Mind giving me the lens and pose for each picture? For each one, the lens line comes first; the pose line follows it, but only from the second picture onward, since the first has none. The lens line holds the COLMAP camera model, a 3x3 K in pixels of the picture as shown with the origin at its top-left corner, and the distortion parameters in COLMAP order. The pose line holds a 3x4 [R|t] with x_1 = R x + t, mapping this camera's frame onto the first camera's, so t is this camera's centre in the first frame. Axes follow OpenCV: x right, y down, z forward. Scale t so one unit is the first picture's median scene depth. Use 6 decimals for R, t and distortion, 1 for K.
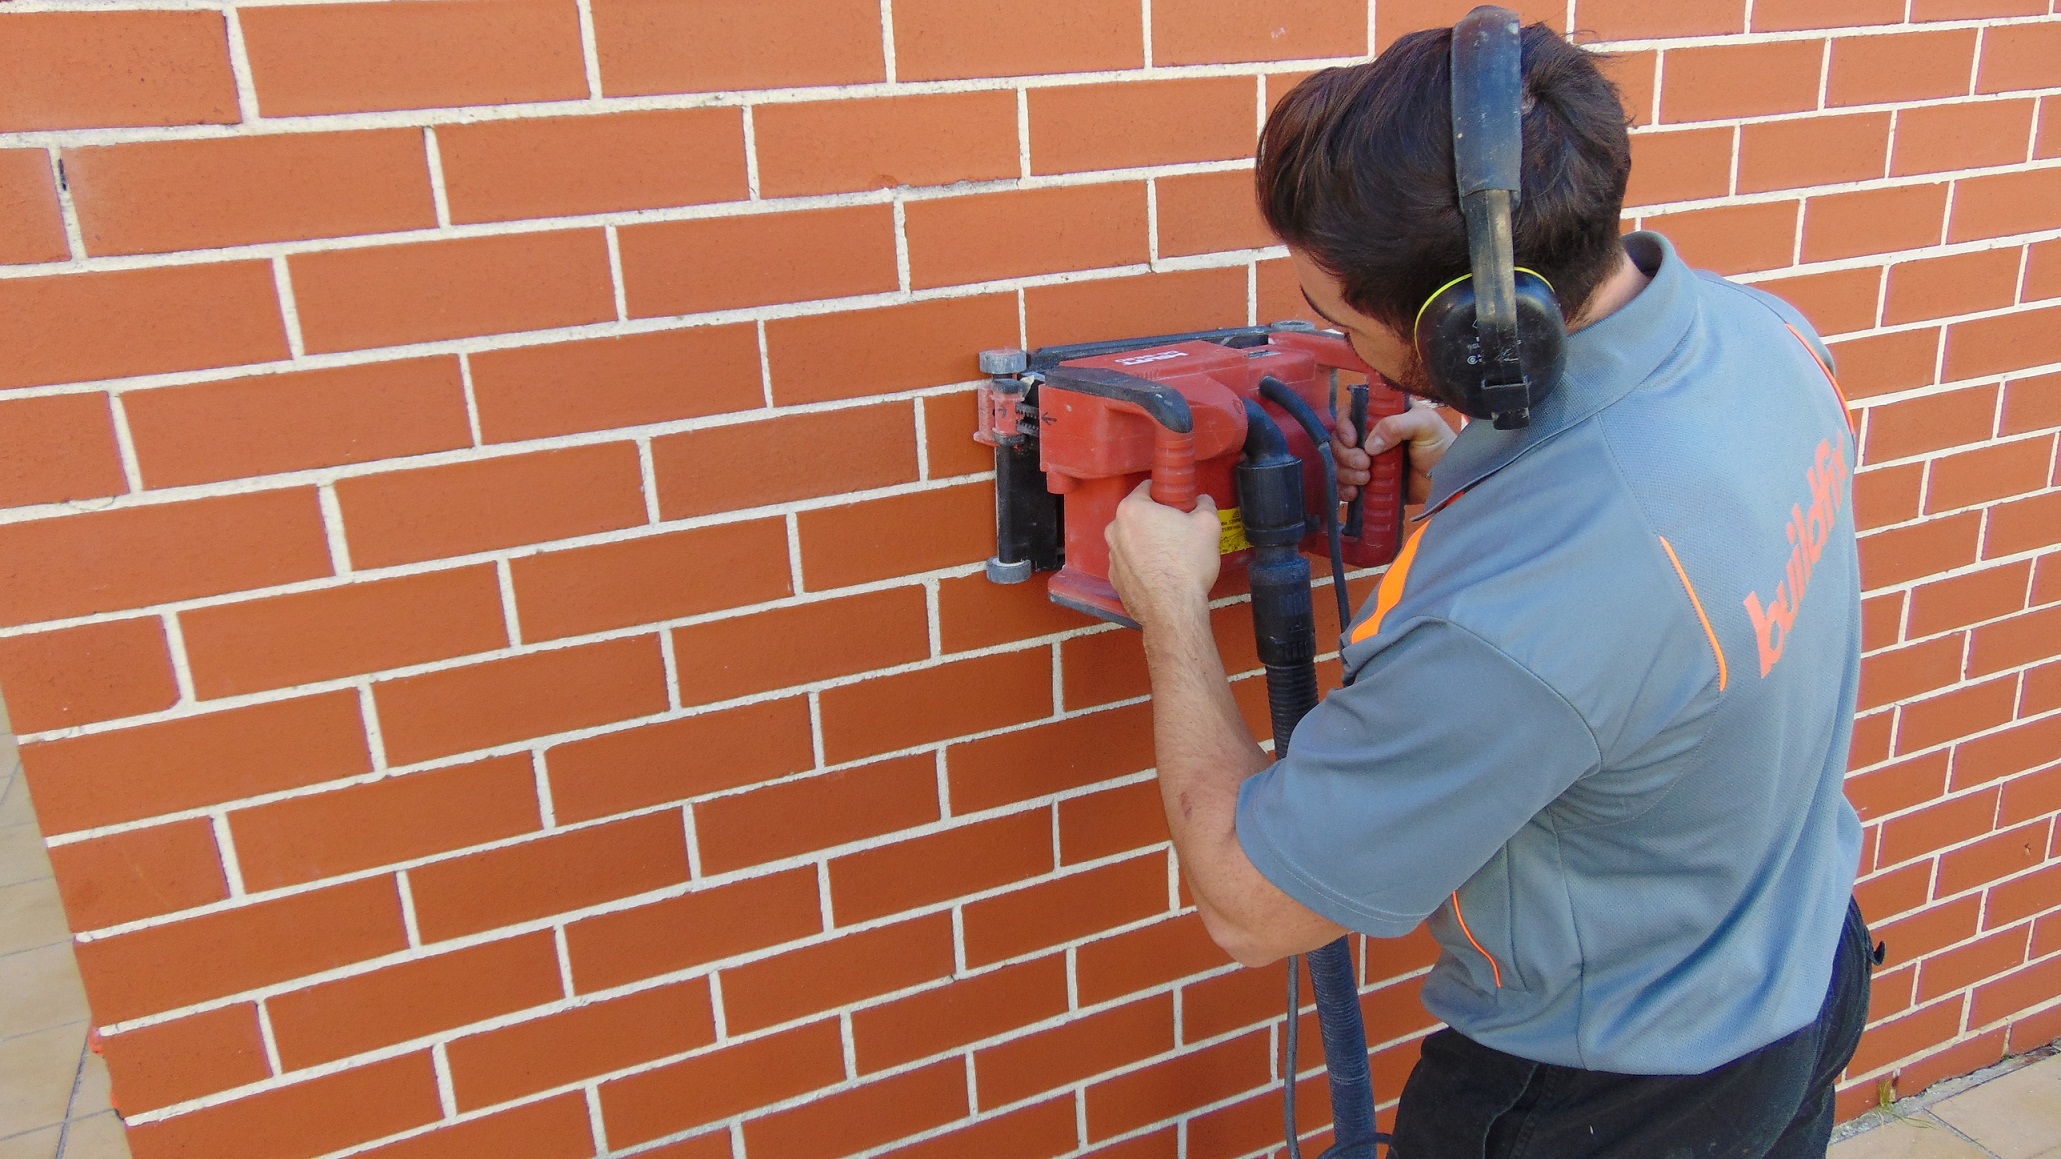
lens RADIAL K [[1541.1, 0, 1005.7], [0, 1541.1, 526.8], [0, 0, 1]] dist [0.004577, 0.013972]
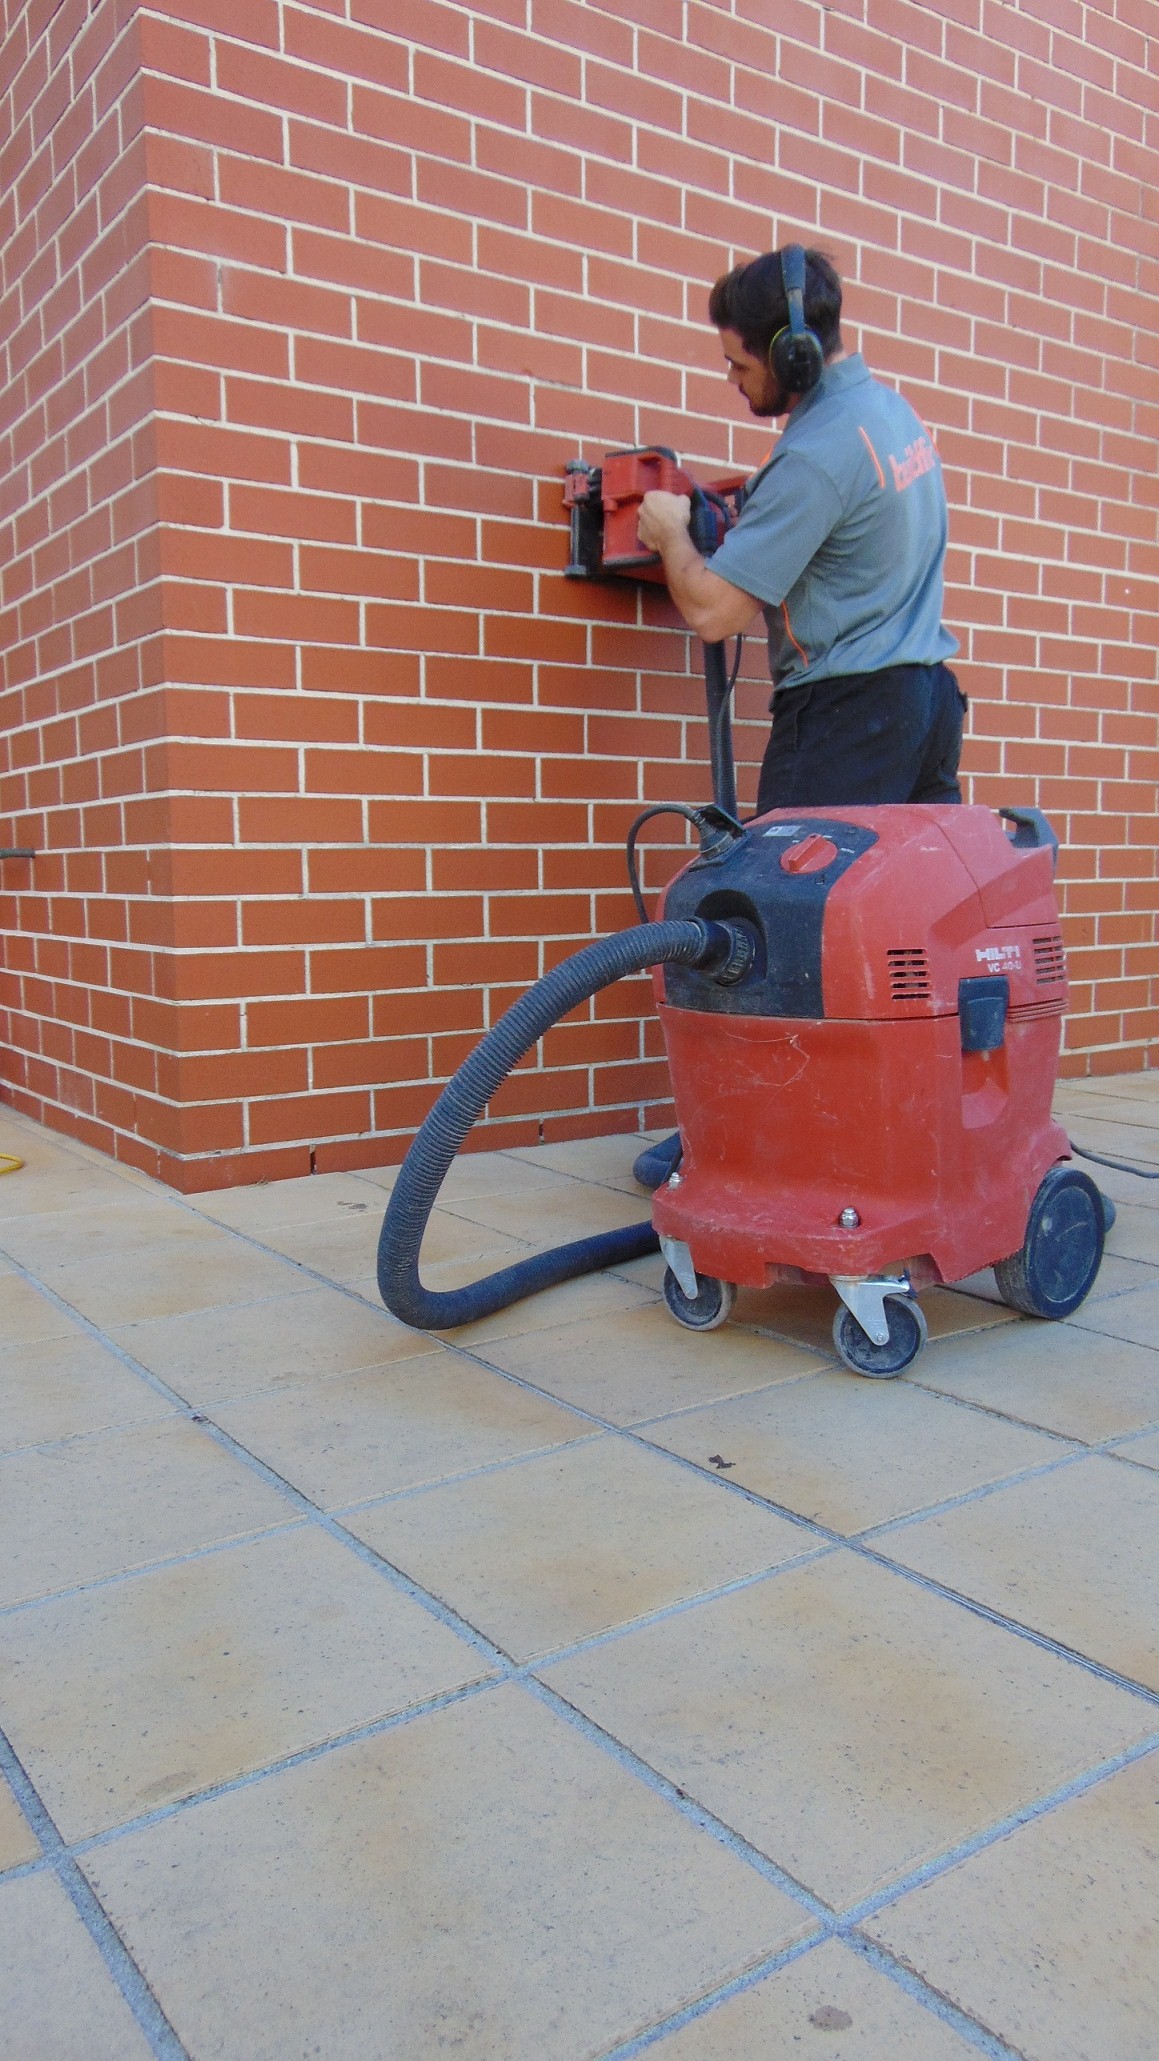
lens RADIAL K [[1541.1, 0, 582.0], [0, 1541.1, 1033.4], [0, 0, 1]] dist [0.004577, 0.013972]
pose [[0.981658, 0.025132, 0.188985, -0.383468], [0.014665, 0.978382, -0.206284, 1.125893], [-0.190084, 0.205272, 0.960068, -0.918713]]
